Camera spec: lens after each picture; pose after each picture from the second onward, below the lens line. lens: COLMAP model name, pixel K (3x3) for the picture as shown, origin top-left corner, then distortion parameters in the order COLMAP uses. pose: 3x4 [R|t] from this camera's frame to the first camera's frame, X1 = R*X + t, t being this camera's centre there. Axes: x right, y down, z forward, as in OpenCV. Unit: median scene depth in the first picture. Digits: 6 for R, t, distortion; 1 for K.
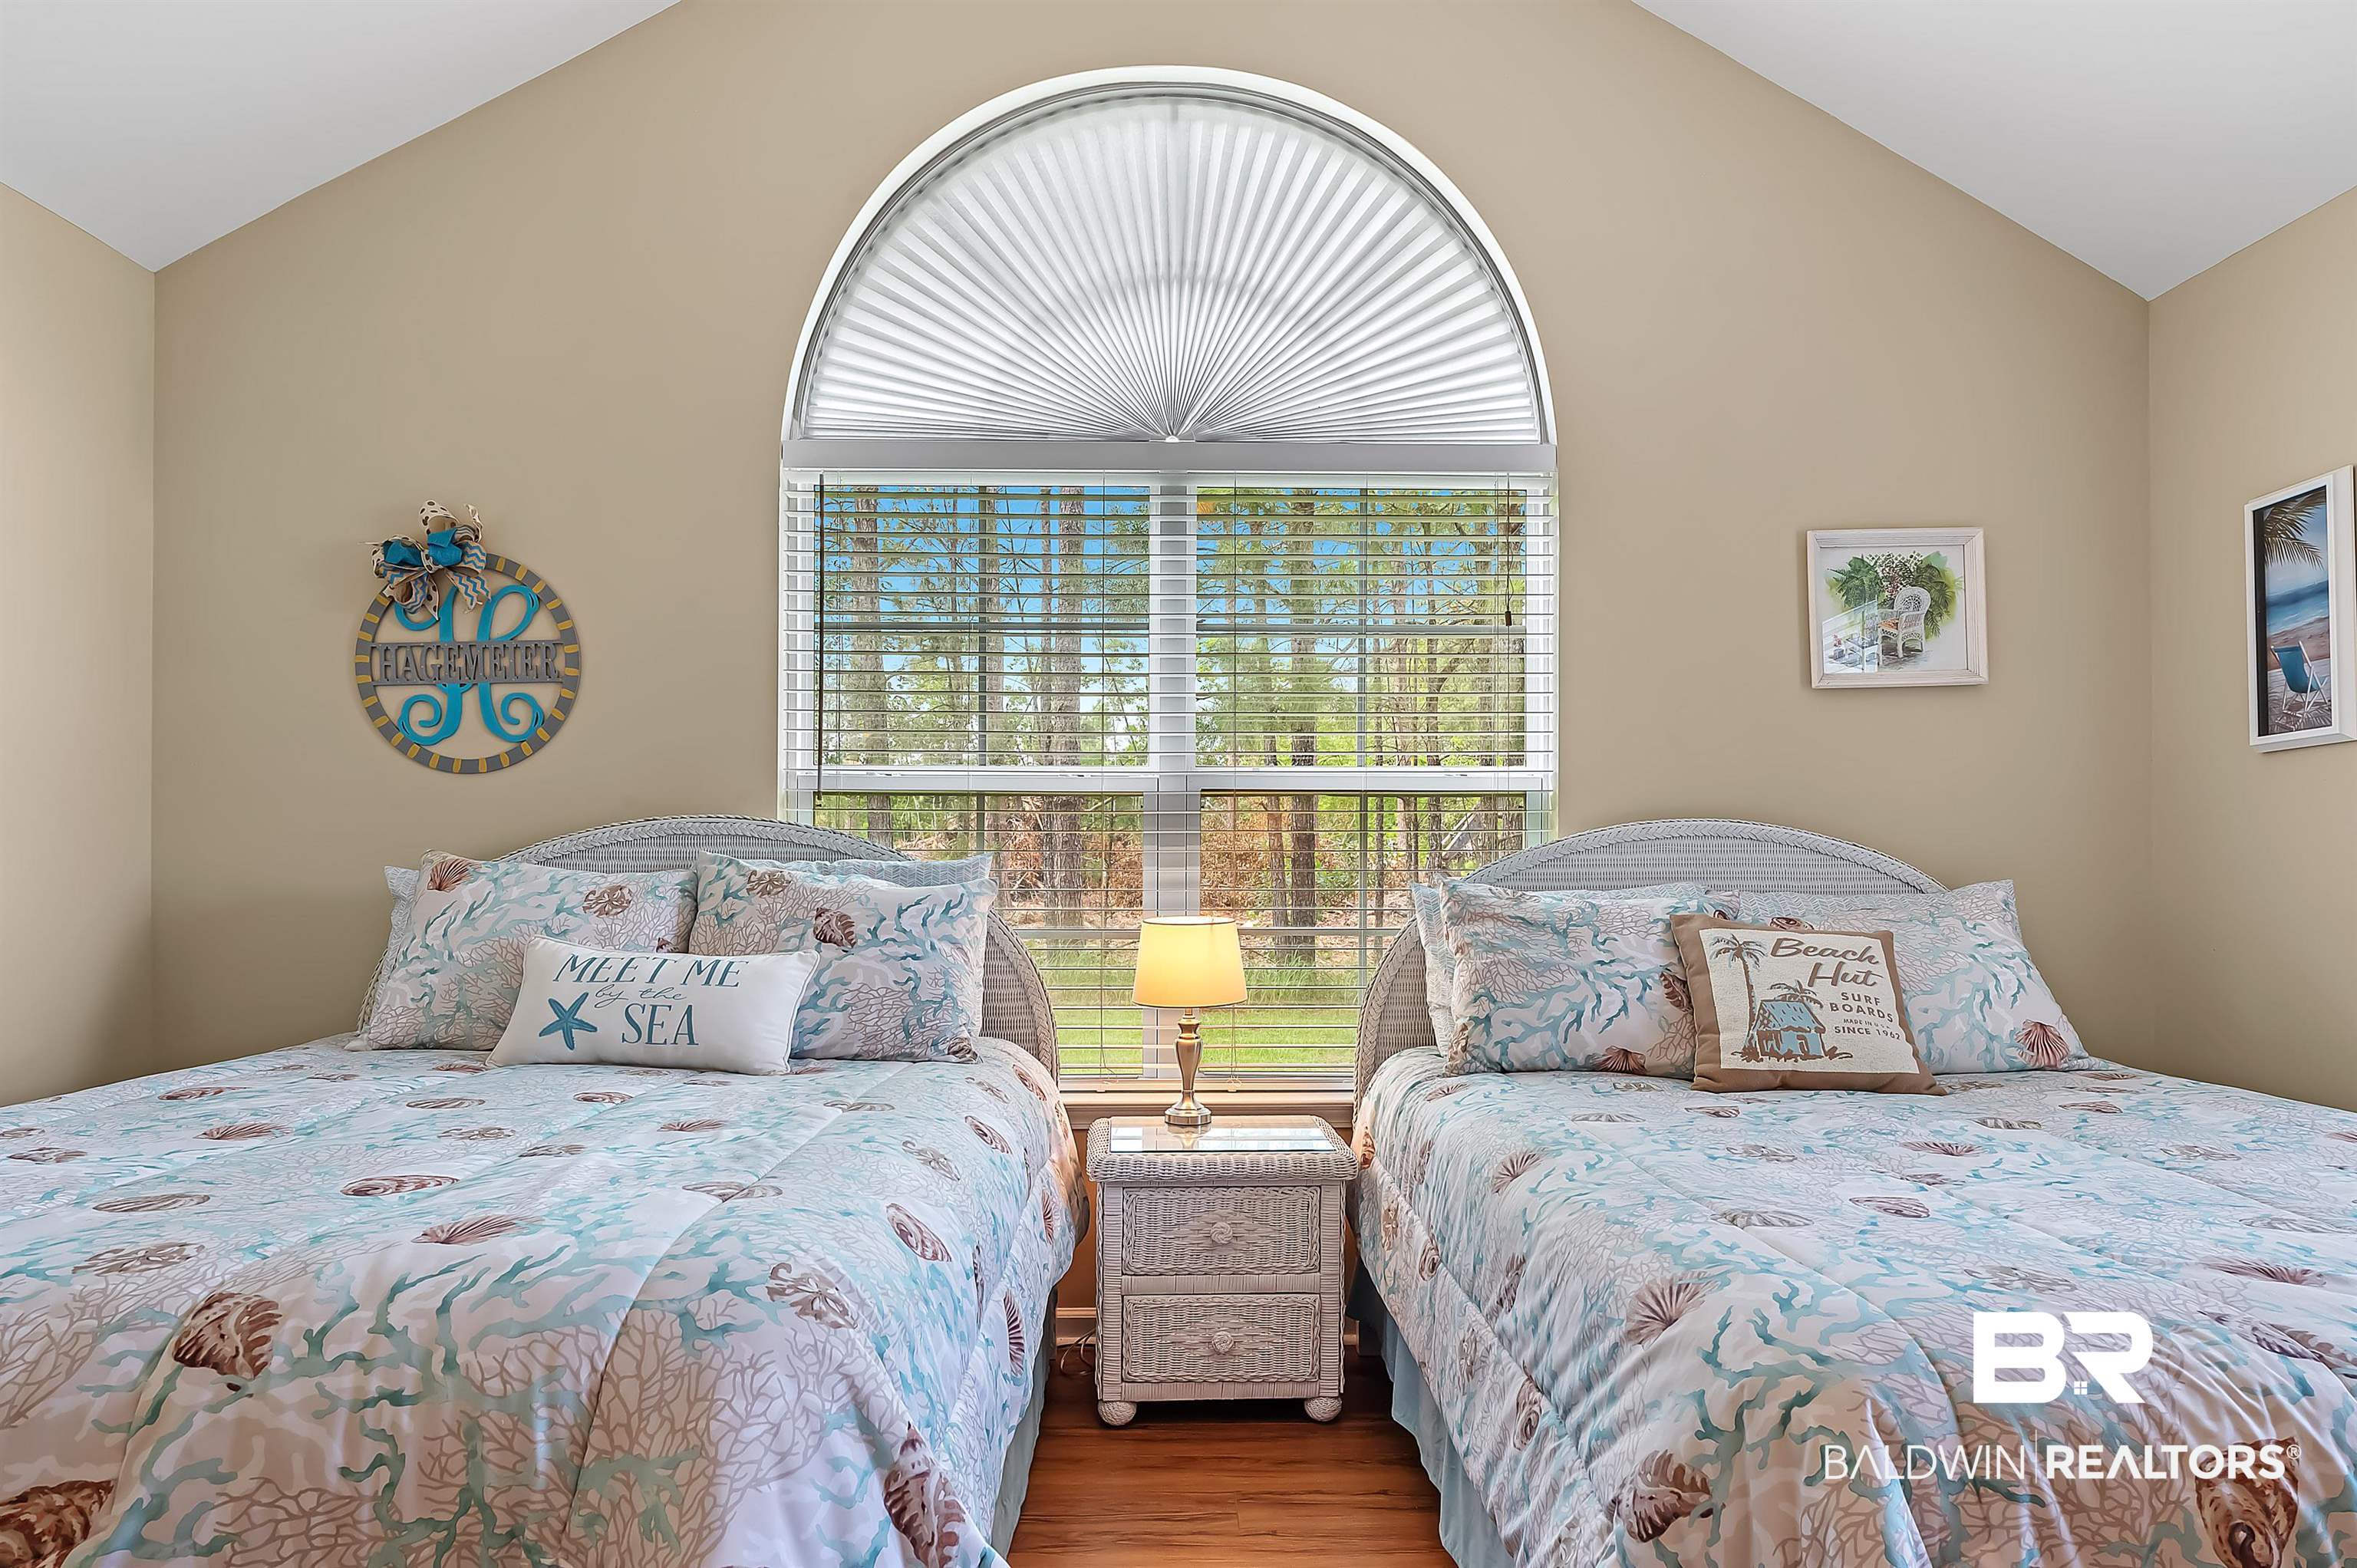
lens RADIAL K [[1453.4, 0, 1131.2], [0, 1453.4, 860.2], [0, 0, 1]] dist [-0.006899, -0.000896]
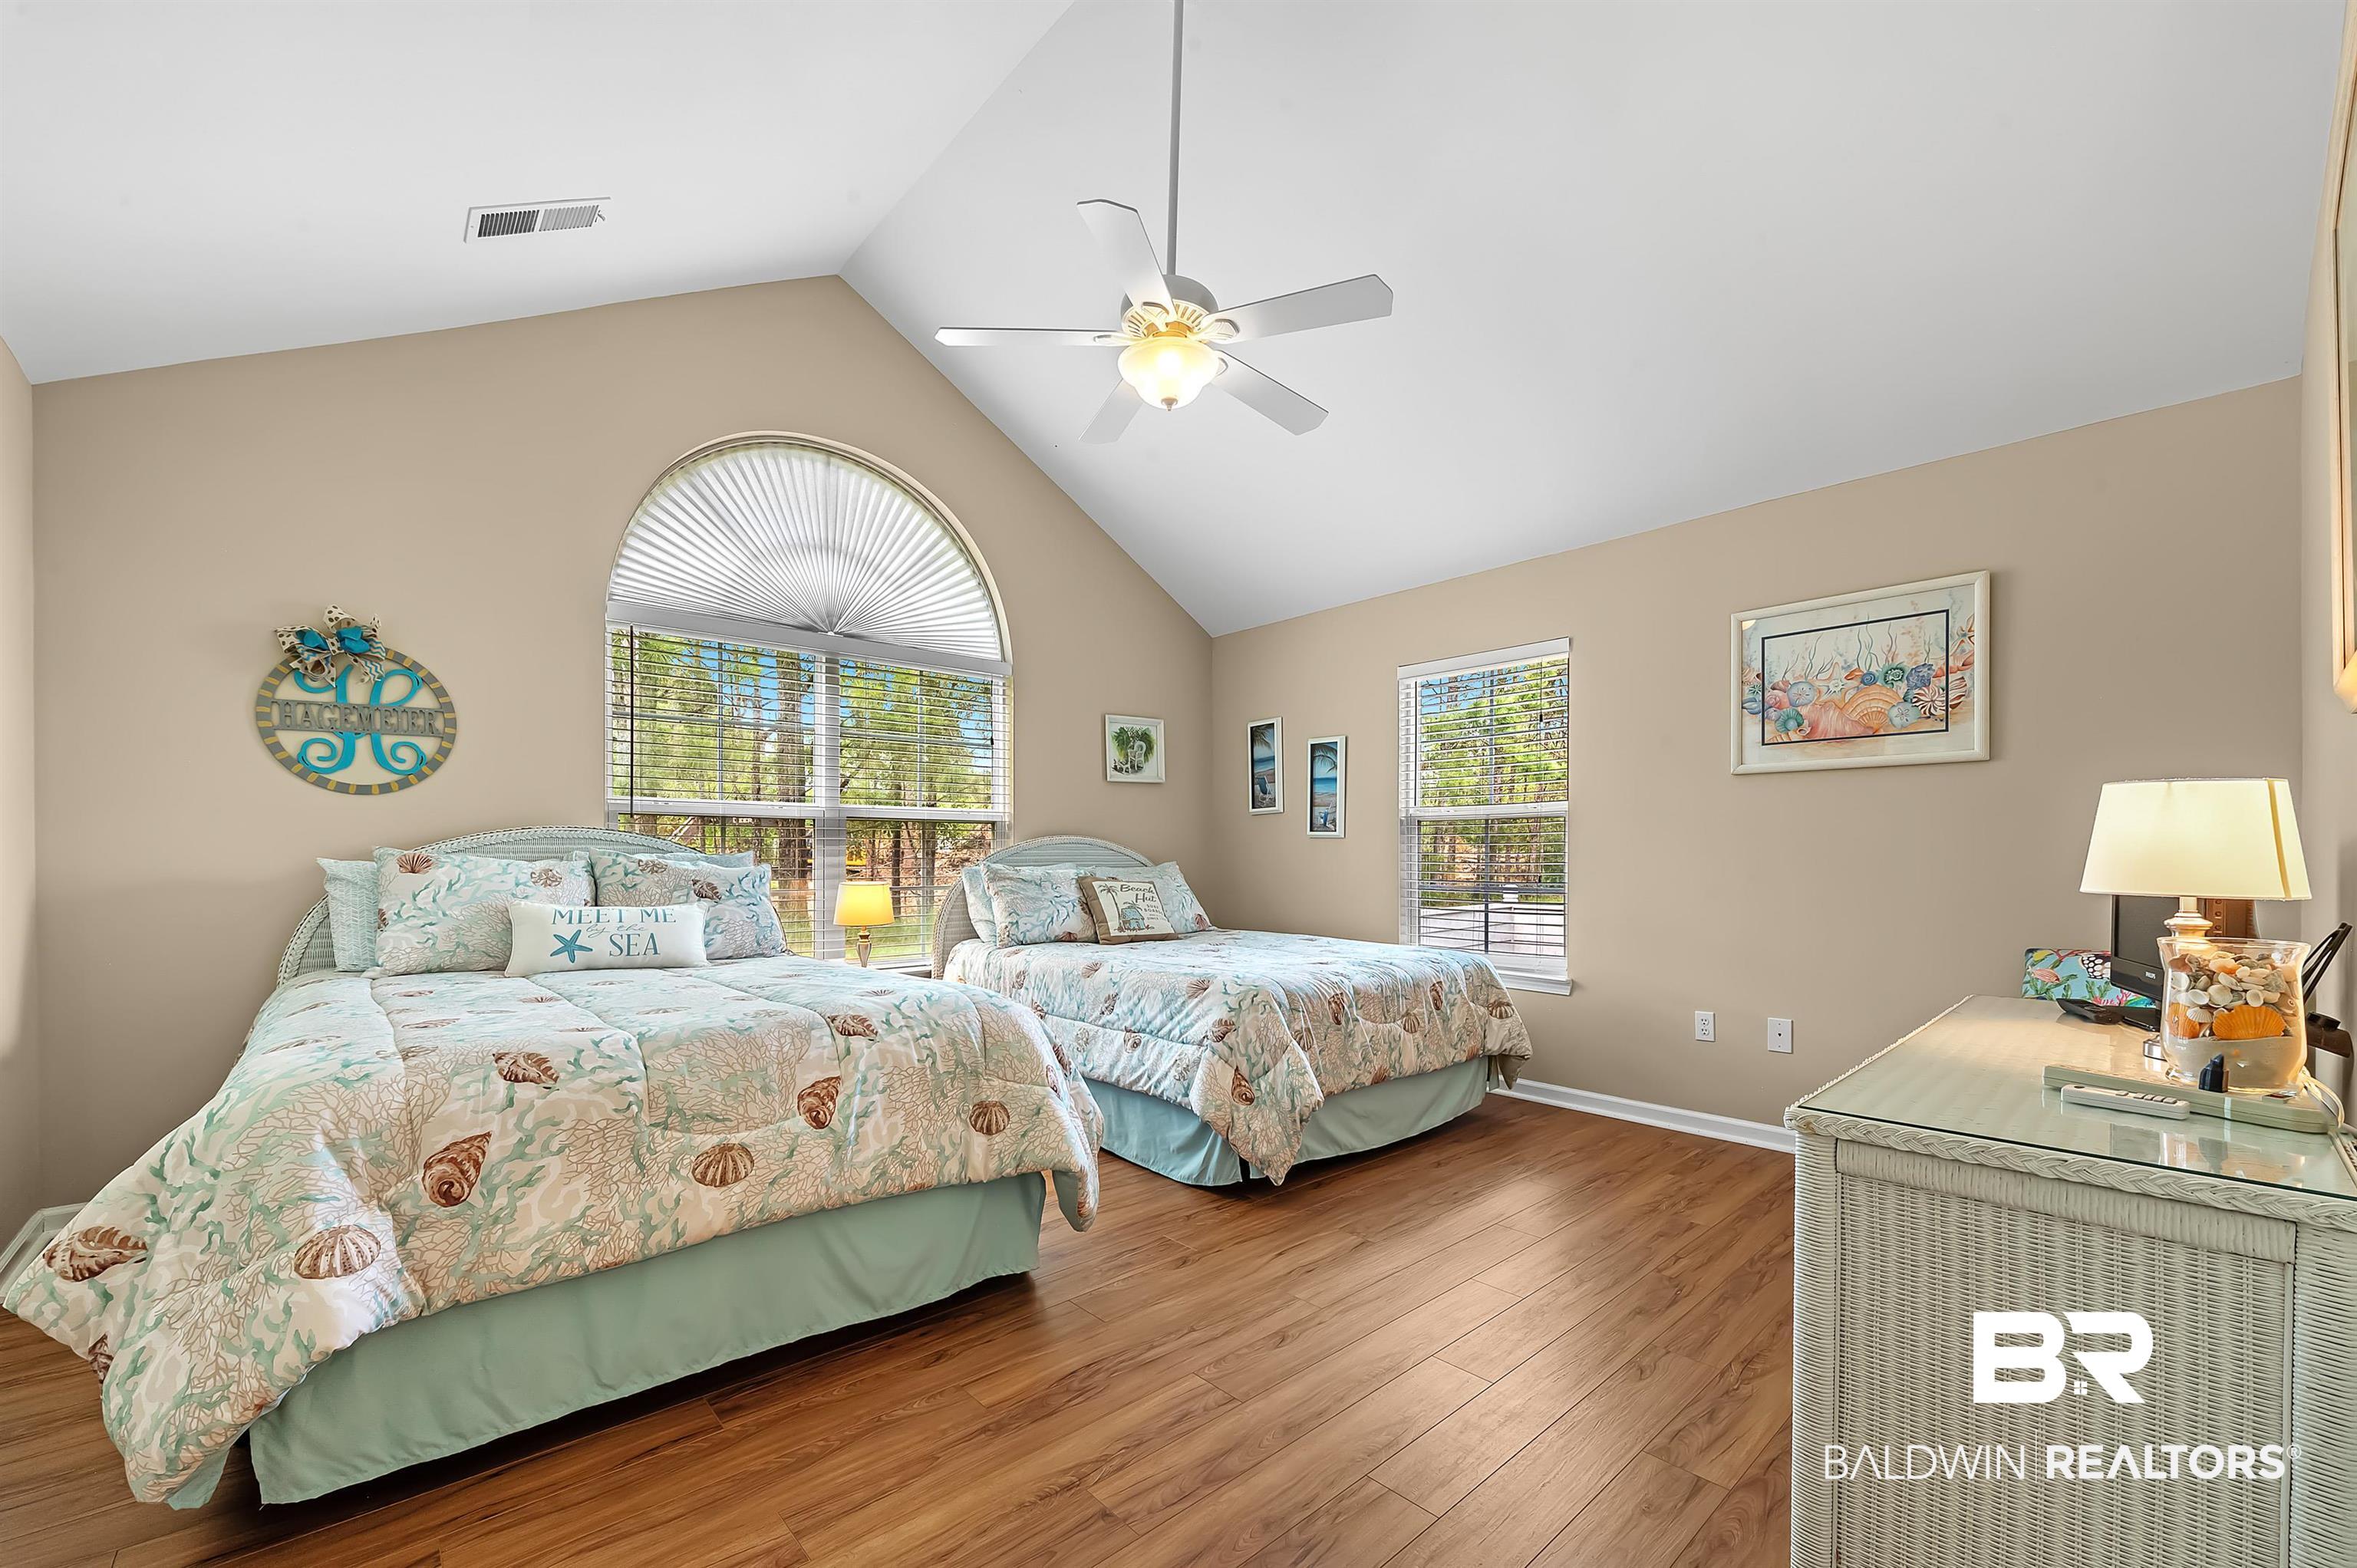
lens RADIAL K [[951.9, 0, 1182.1], [0, 951.9, 865.0], [0, 0, 1]] dist [-0.006214, -0.000749]
pose [[0.760582, -0.008077, 0.649192, -0.450733], [-0.000136, 0.999921, 0.012599, -0.000685], [-0.649242, -0.009671, 0.760520, -0.266747]]
